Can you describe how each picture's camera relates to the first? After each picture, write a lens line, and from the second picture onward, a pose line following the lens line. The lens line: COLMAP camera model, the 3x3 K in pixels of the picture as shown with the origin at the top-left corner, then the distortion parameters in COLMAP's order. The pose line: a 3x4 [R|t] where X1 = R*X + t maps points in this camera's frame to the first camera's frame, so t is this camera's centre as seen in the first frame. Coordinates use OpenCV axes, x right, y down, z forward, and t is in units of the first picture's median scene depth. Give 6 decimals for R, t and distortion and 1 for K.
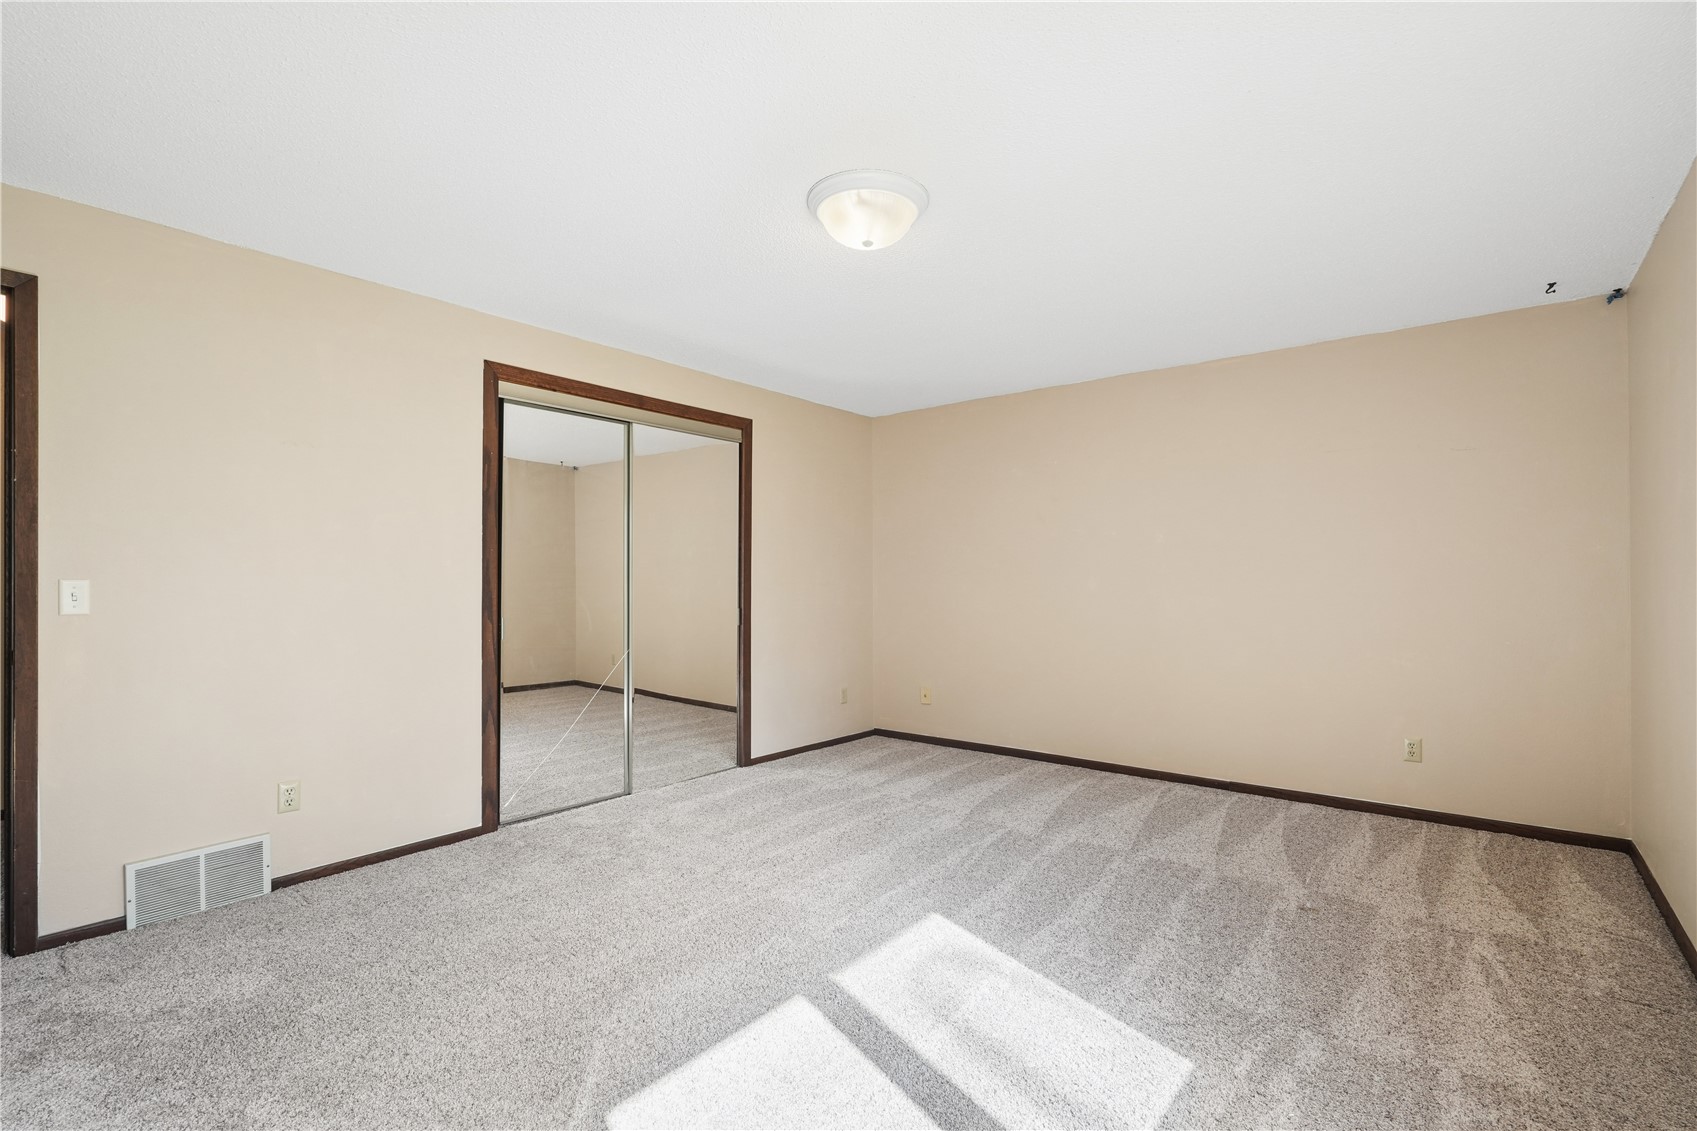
lens RADIAL K [[778.1, 0, 851.2], [0, 778.1, 572.0], [0, 0, 1]] dist [-0.002565, -0.000664]
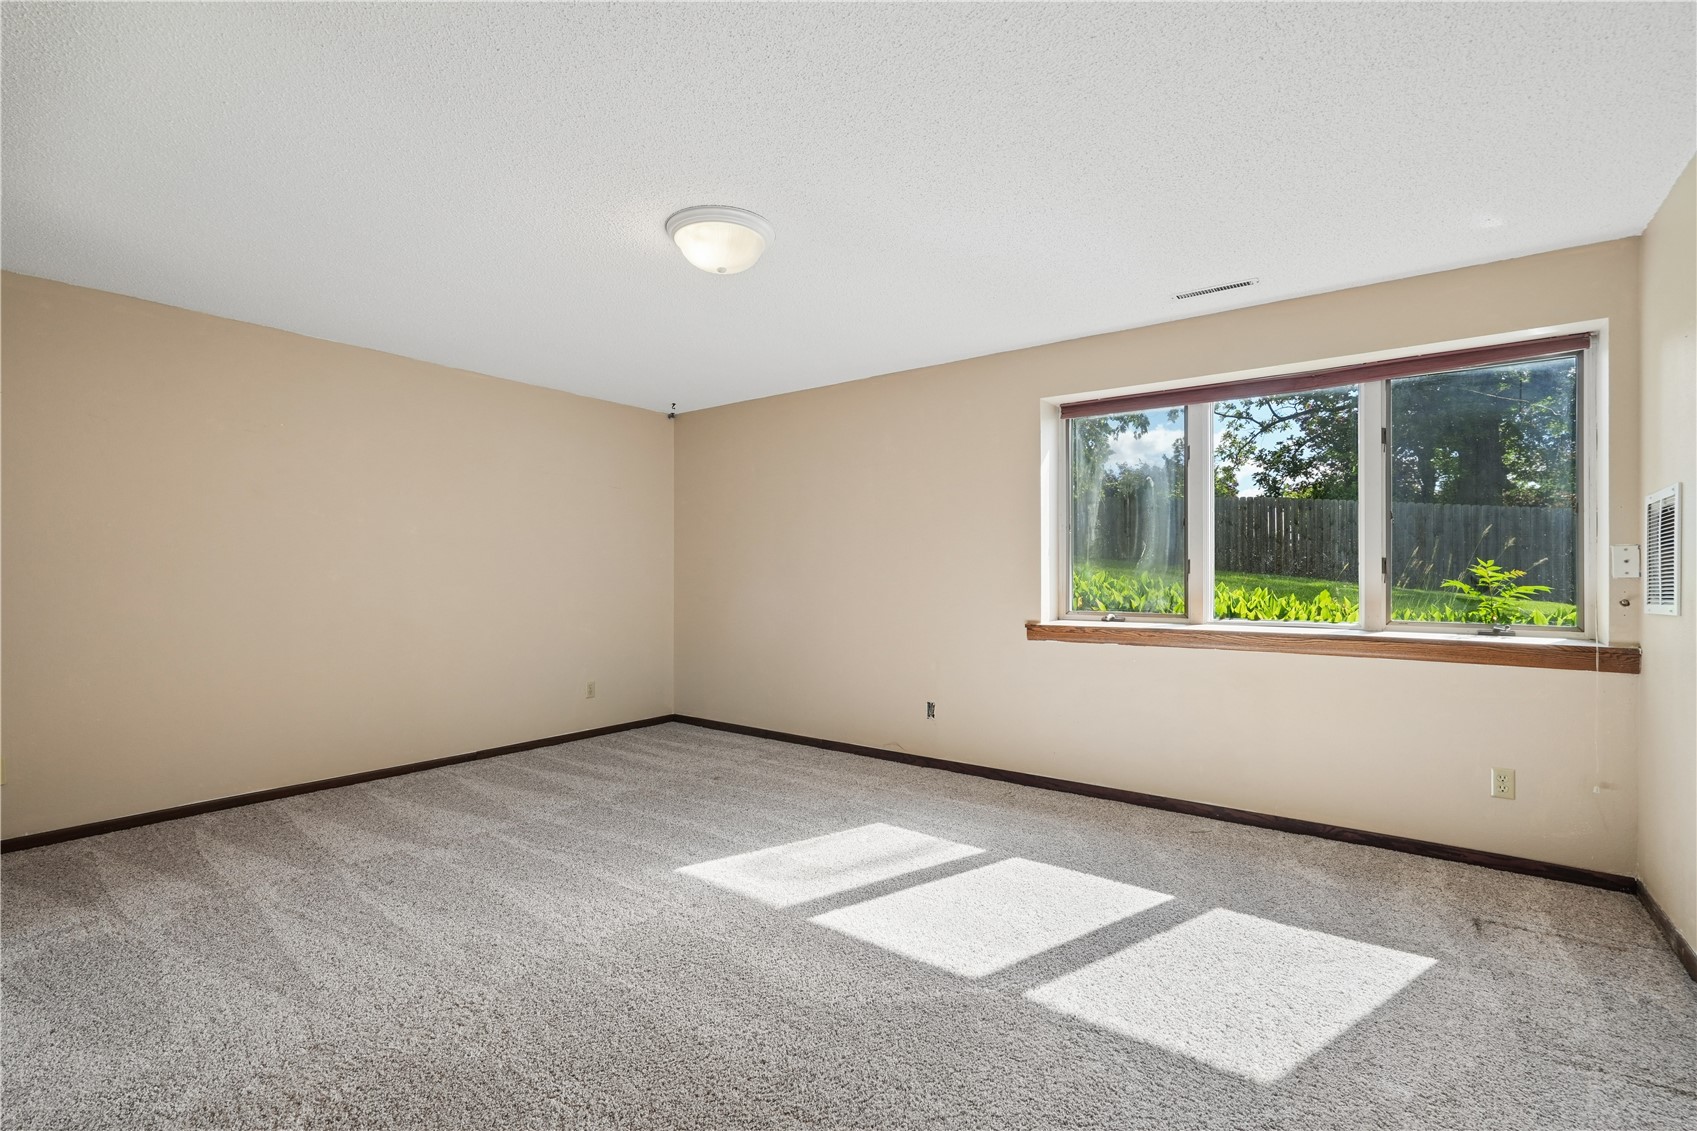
lens RADIAL K [[778.1, 0, 851.0], [0, 778.1, 570.4], [0, 0, 1]] dist [-0.002565, -0.000664]
pose [[-0.054975, 0.002642, 0.998484, -0.979047], [-0.014219, 0.999893, -0.003428, 0.006536], [-0.998386, -0.014386, -0.054932, 0.775809]]
